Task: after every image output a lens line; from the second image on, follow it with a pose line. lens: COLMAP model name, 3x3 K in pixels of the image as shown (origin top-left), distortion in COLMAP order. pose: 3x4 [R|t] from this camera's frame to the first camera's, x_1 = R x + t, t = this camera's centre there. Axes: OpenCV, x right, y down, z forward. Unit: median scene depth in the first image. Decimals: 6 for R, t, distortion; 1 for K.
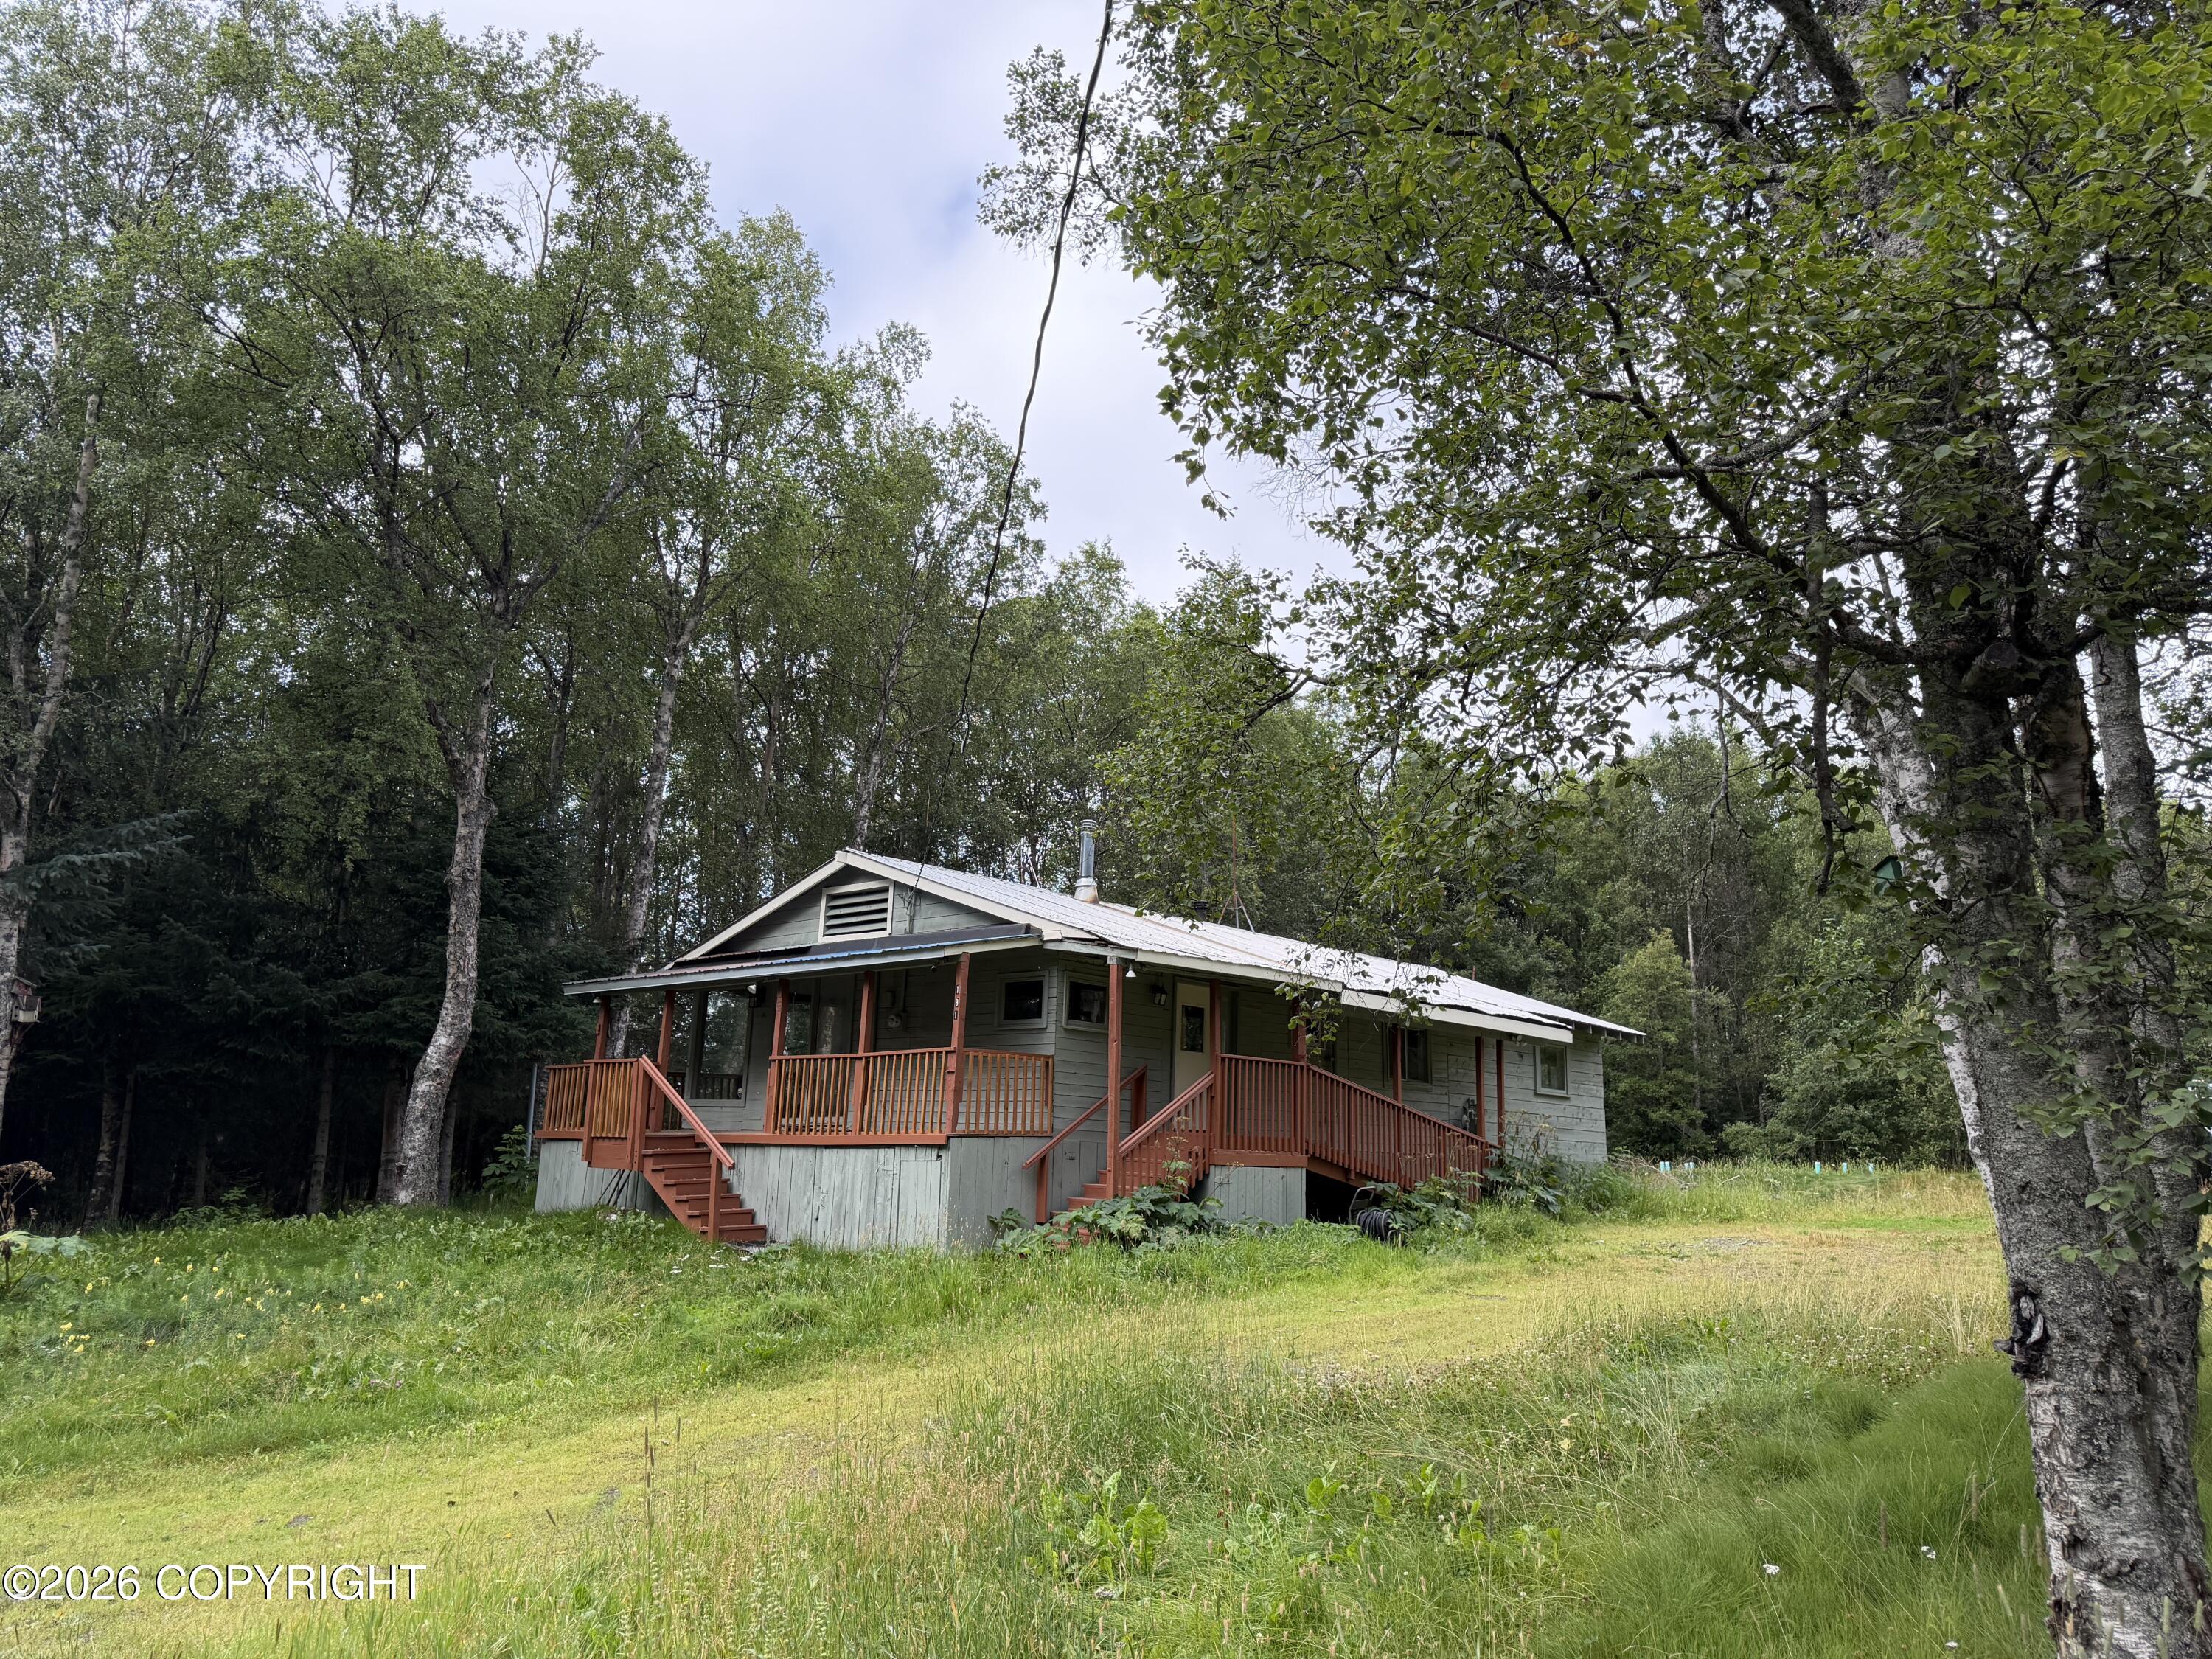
lens RADIAL K [[1560.6, 0, 1102.2], [0, 1560.6, 822.7], [0, 0, 1]] dist [0.006842, 0.000000]
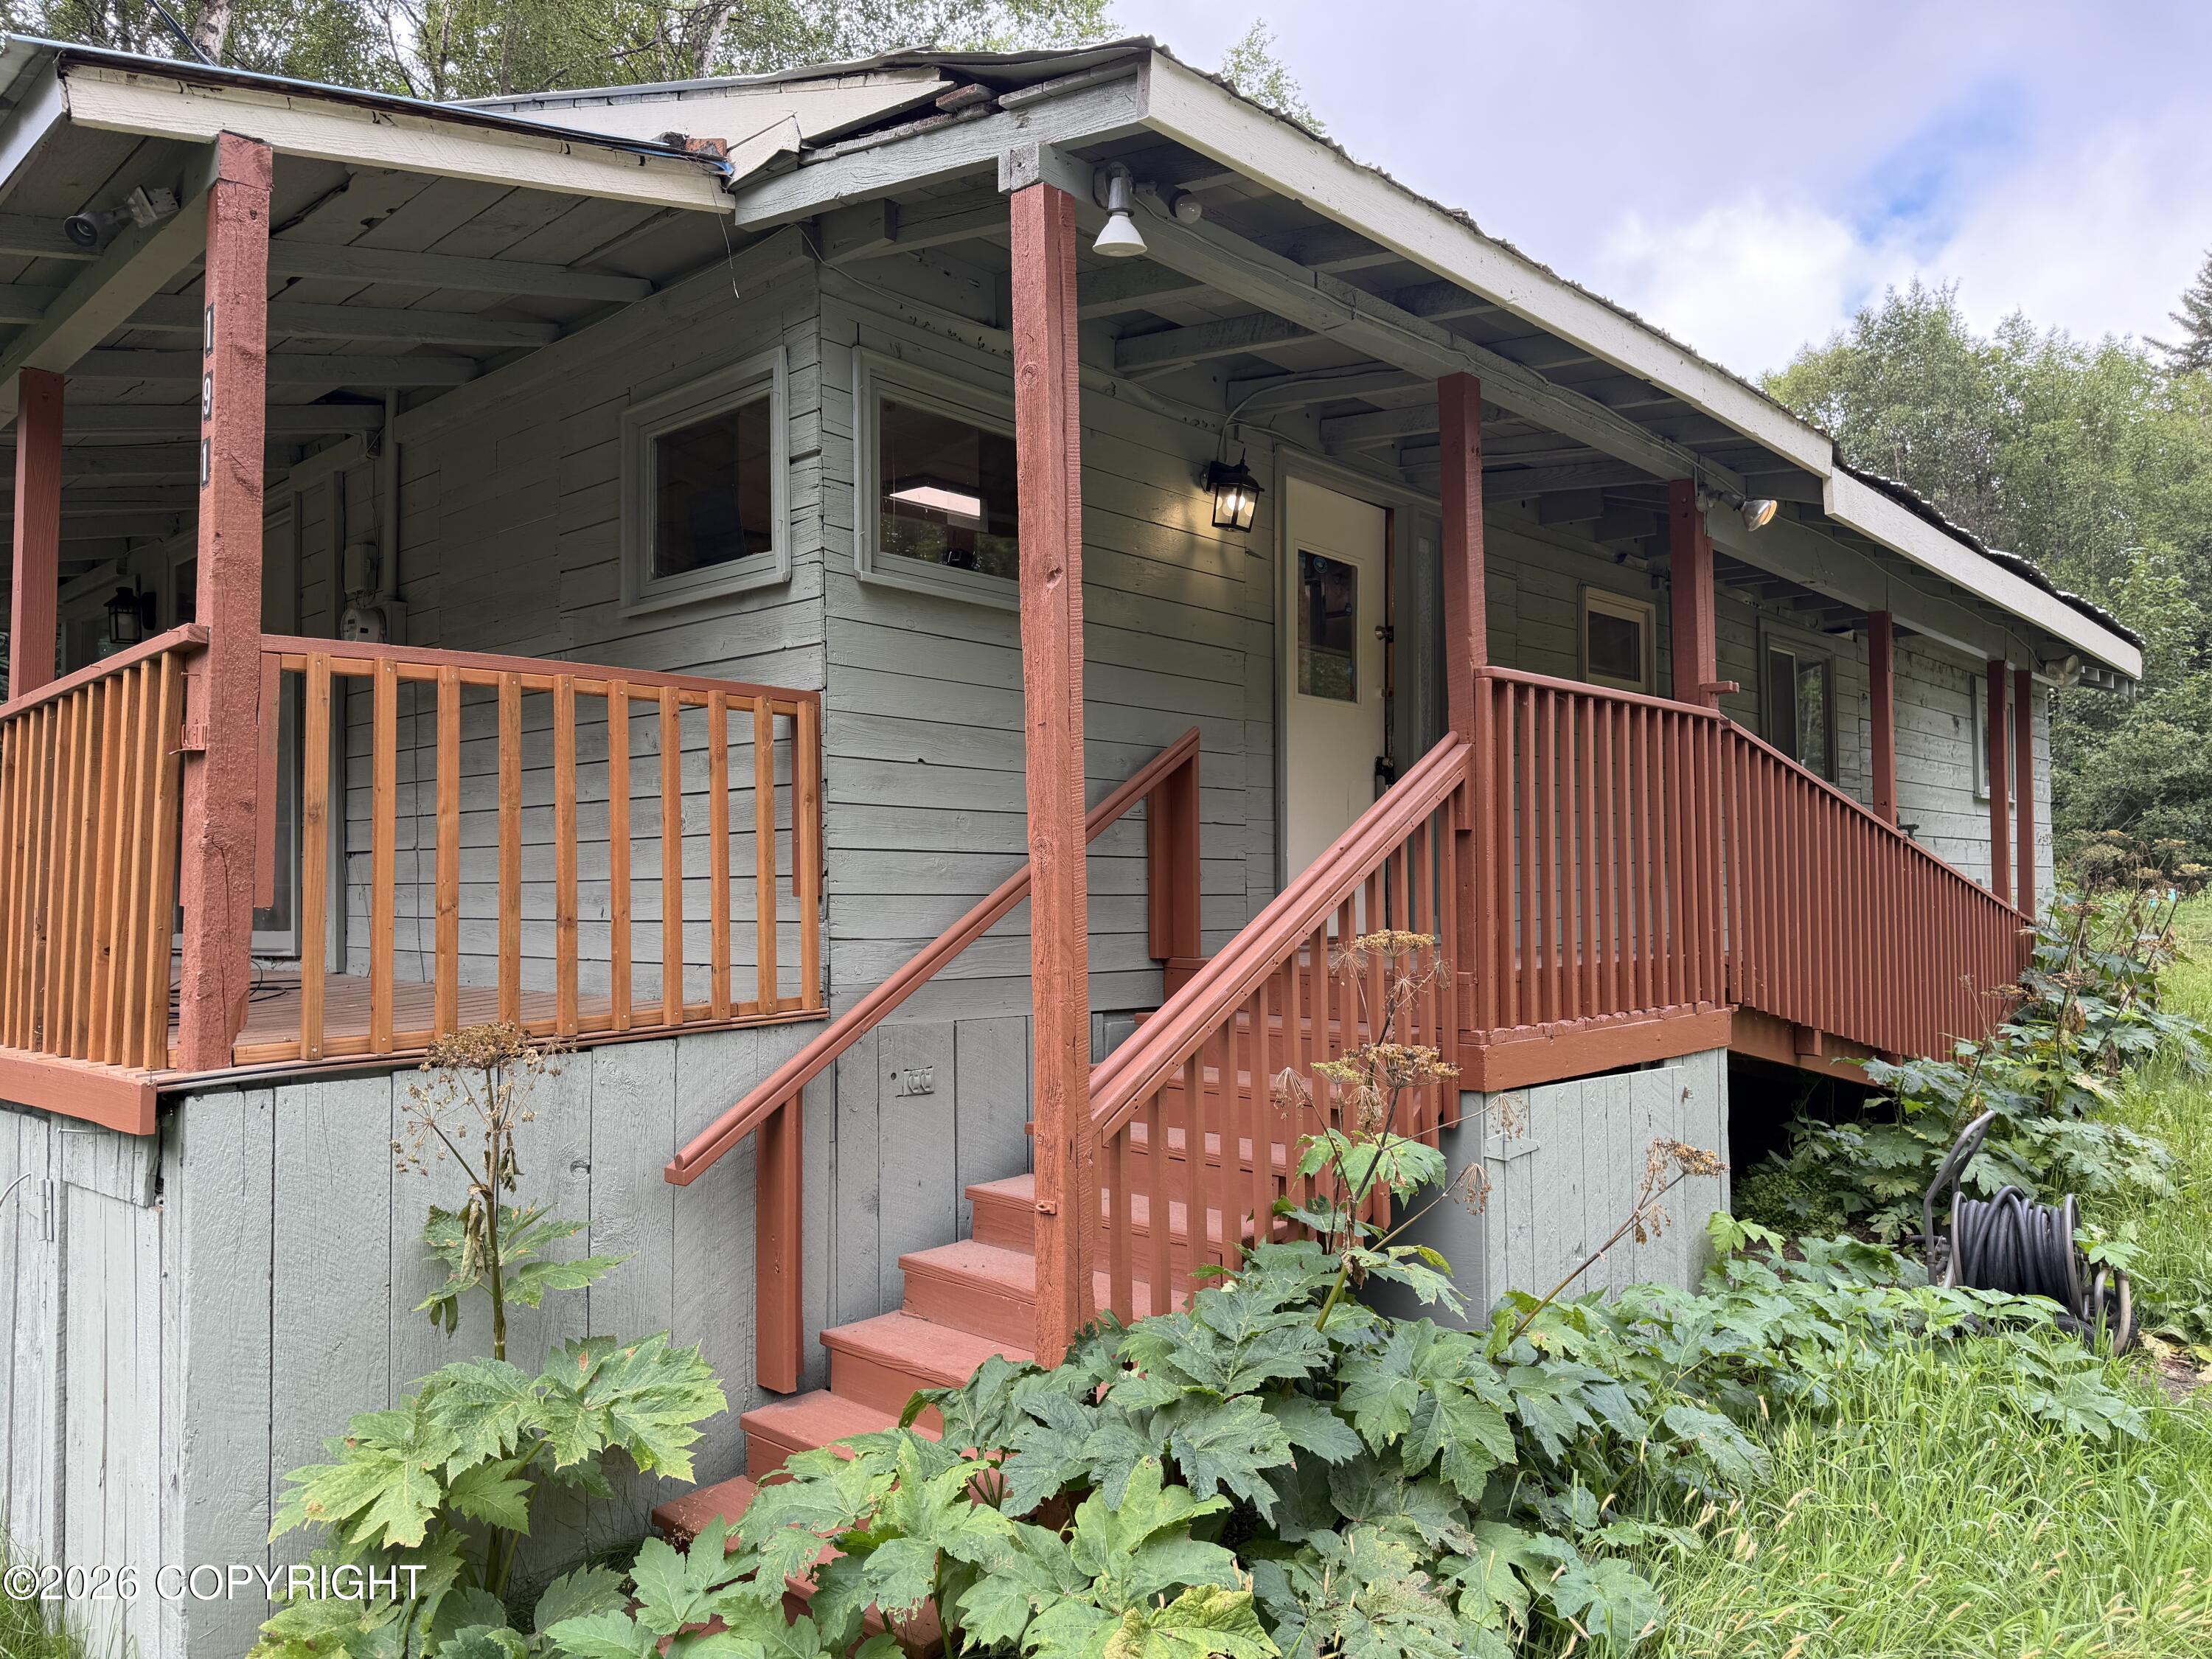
lens RADIAL K [[1560.6, 0, 1104.2], [0, 1560.6, 828.8], [0, 0, 1]] dist [0.006842, 0.000000]
pose [[0.999149, -0.040015, -0.010001, 0.015150], [0.041122, 0.985218, 0.166295, 0.136268], [0.003199, -0.166564, 0.986025, 0.779113]]
